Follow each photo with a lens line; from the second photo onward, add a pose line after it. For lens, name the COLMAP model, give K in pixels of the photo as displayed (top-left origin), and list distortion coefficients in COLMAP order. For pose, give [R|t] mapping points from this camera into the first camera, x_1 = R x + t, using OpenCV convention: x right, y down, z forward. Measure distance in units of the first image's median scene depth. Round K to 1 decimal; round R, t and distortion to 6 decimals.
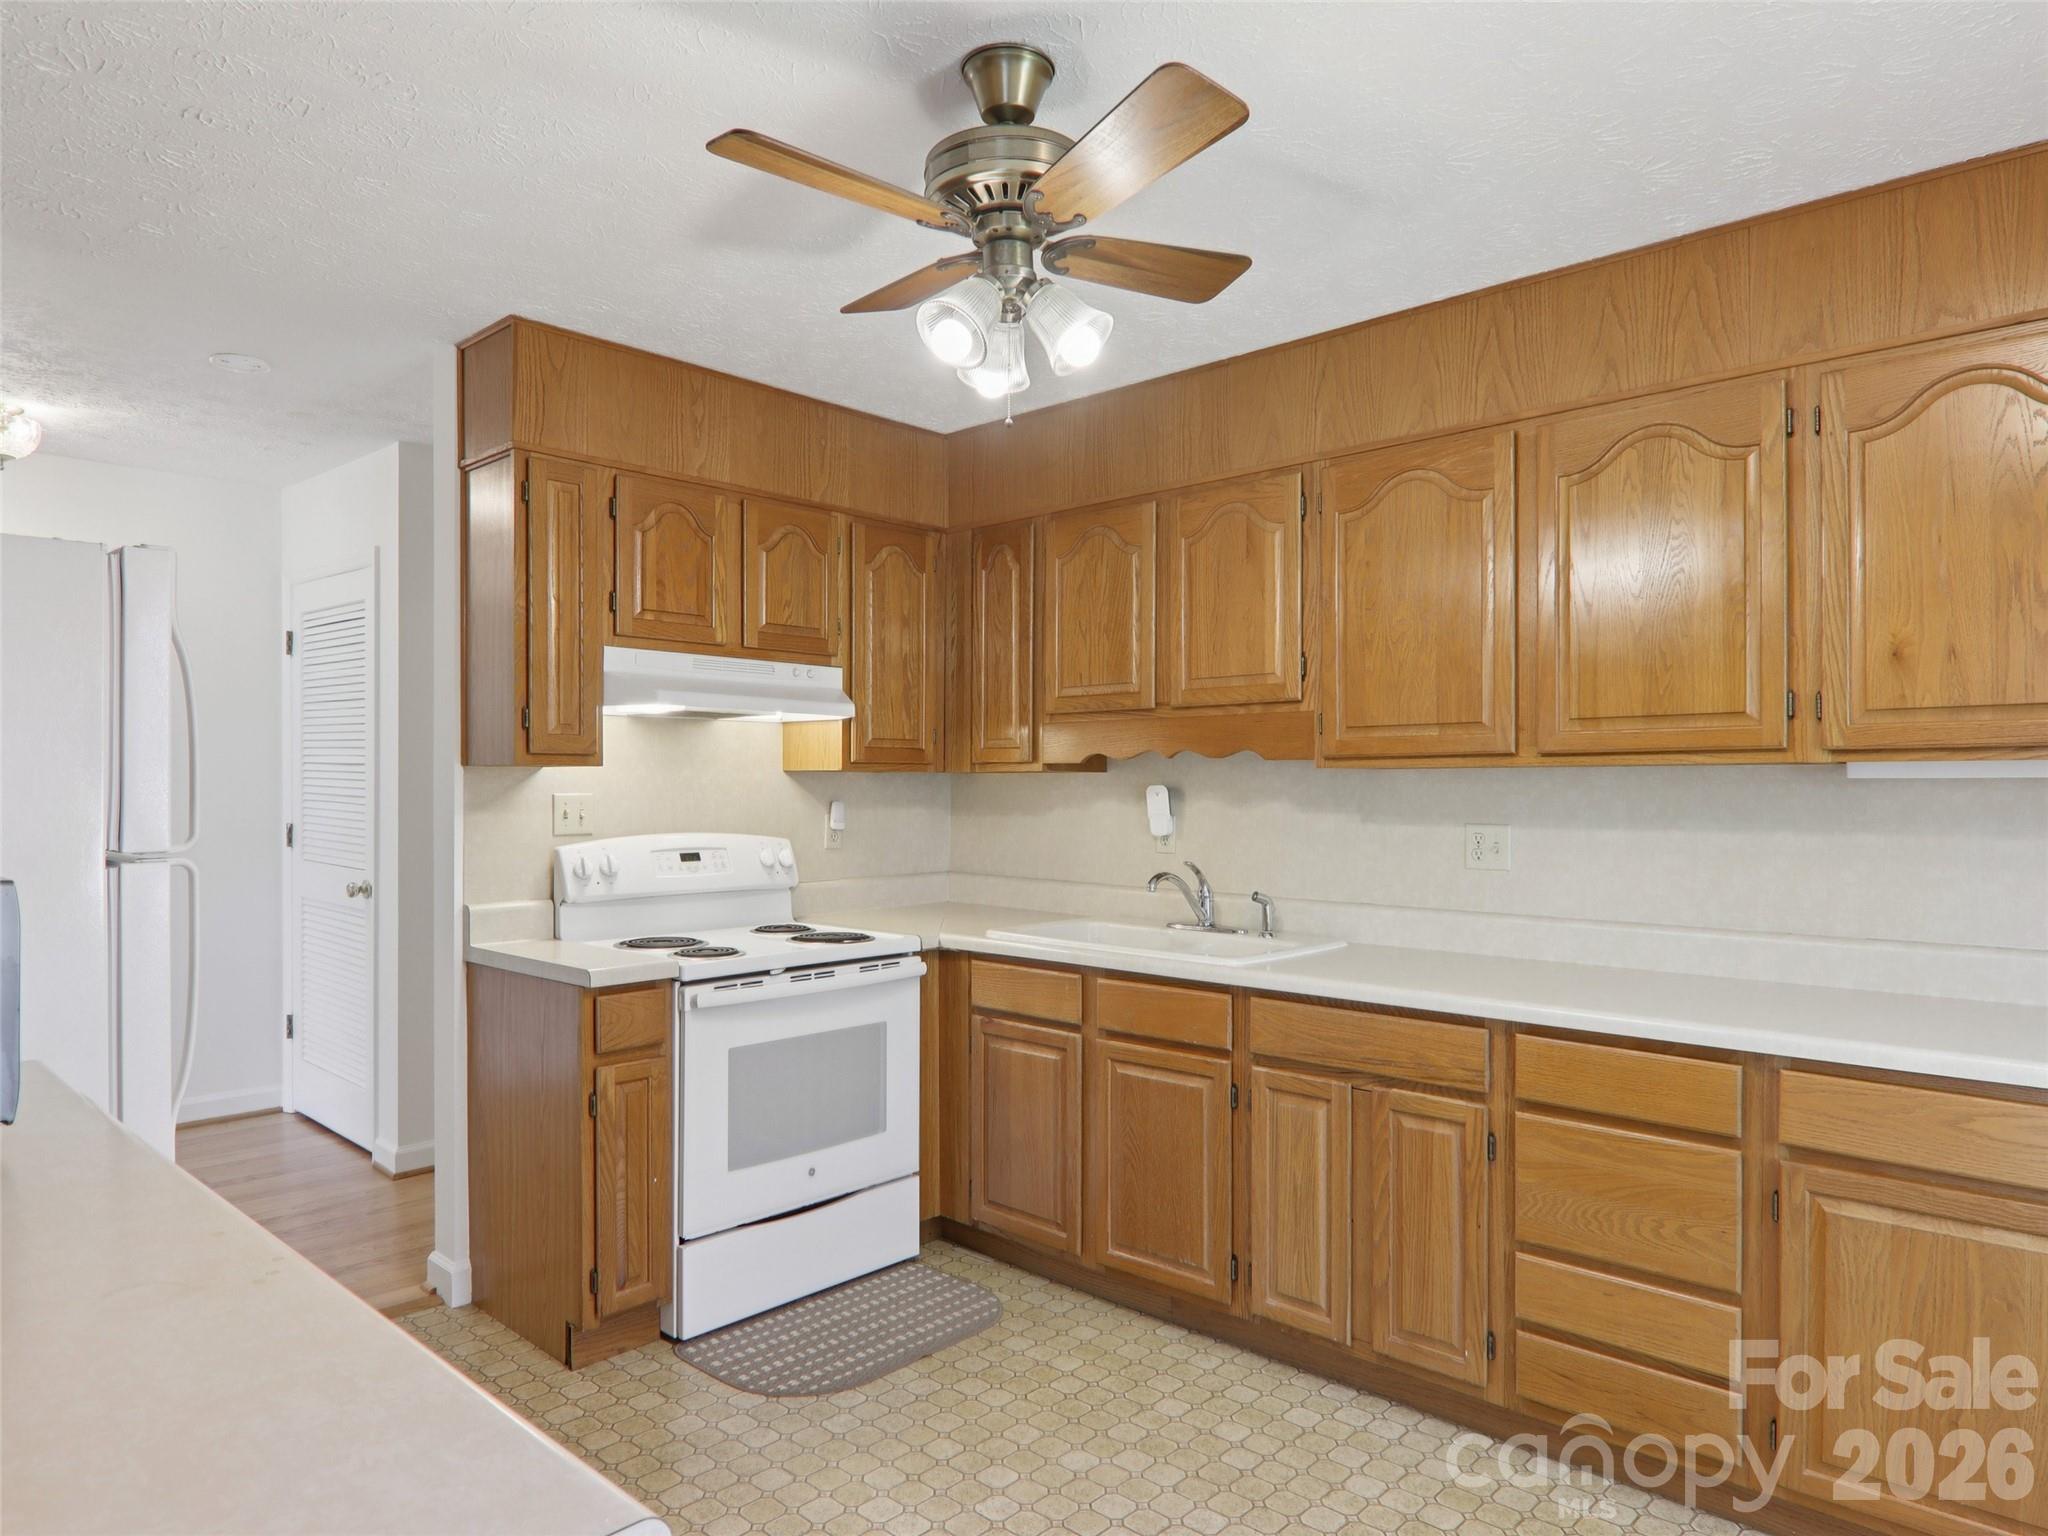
lens RADIAL K [[1306.5, 0, 1018.2], [0, 1306.5, 777.5], [0, 0, 1]] dist [-0.004470, -0.008885]
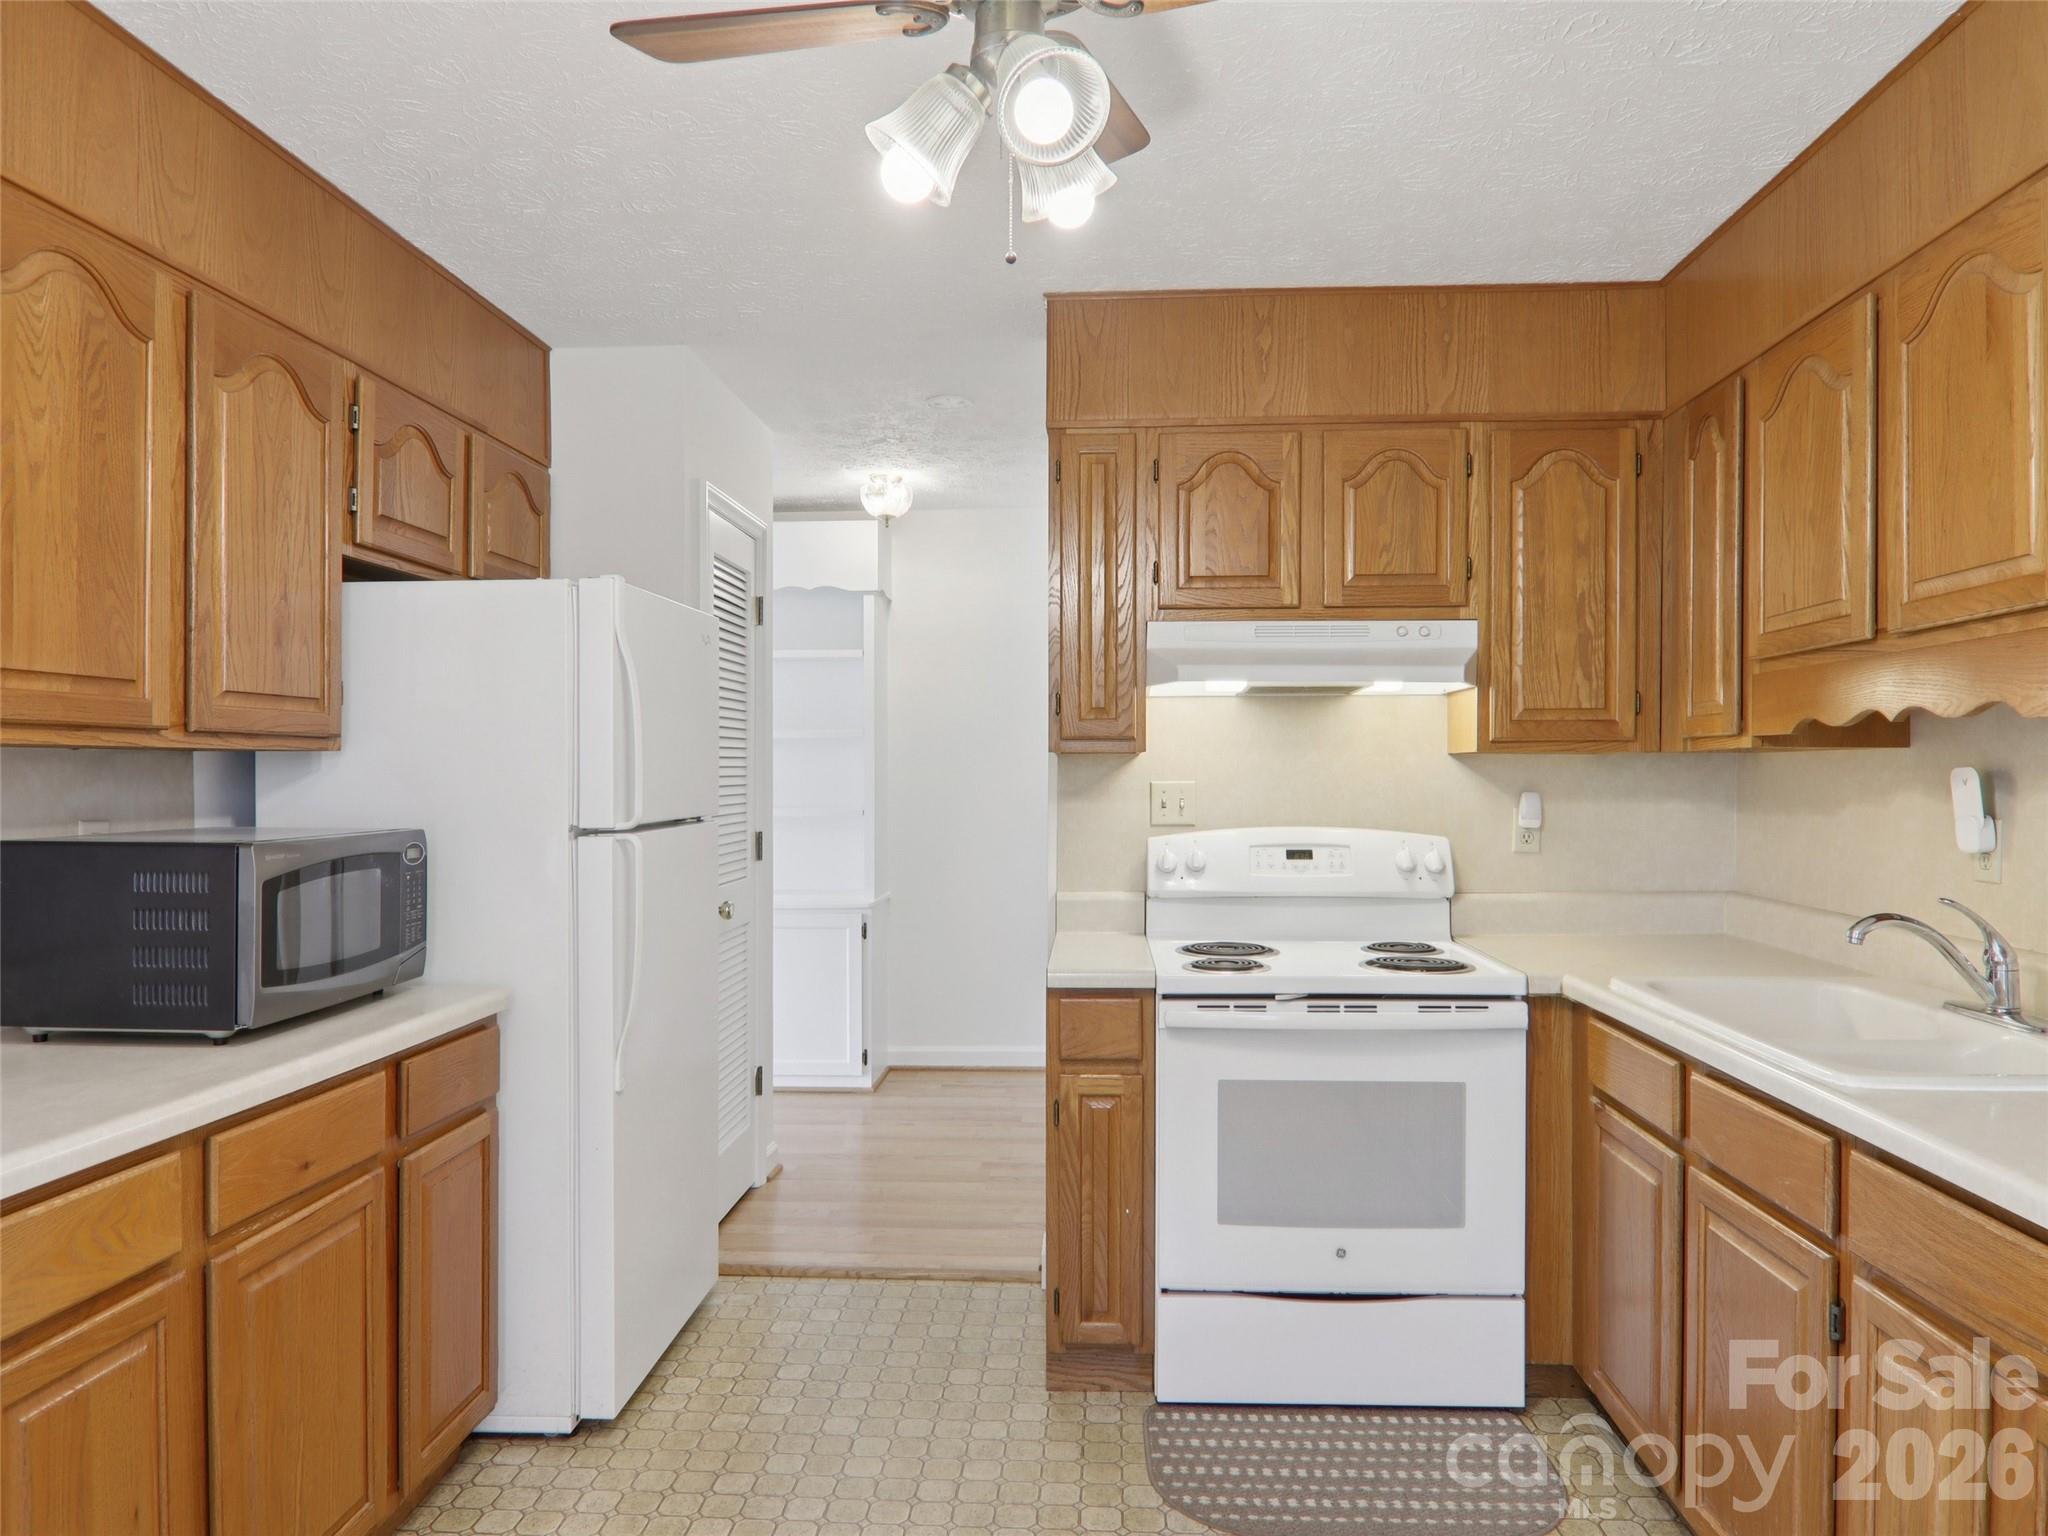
lens RADIAL K [[1306.5, 0, 1023.4], [0, 1306.5, 771.4], [0, 0, 1]] dist [-0.004470, -0.008885]
pose [[0.638271, -0.007331, -0.769777, 0.311367], [0.009431, 0.999954, -0.001703, 0.005532], [0.769754, -0.006173, 0.638310, 0.314221]]
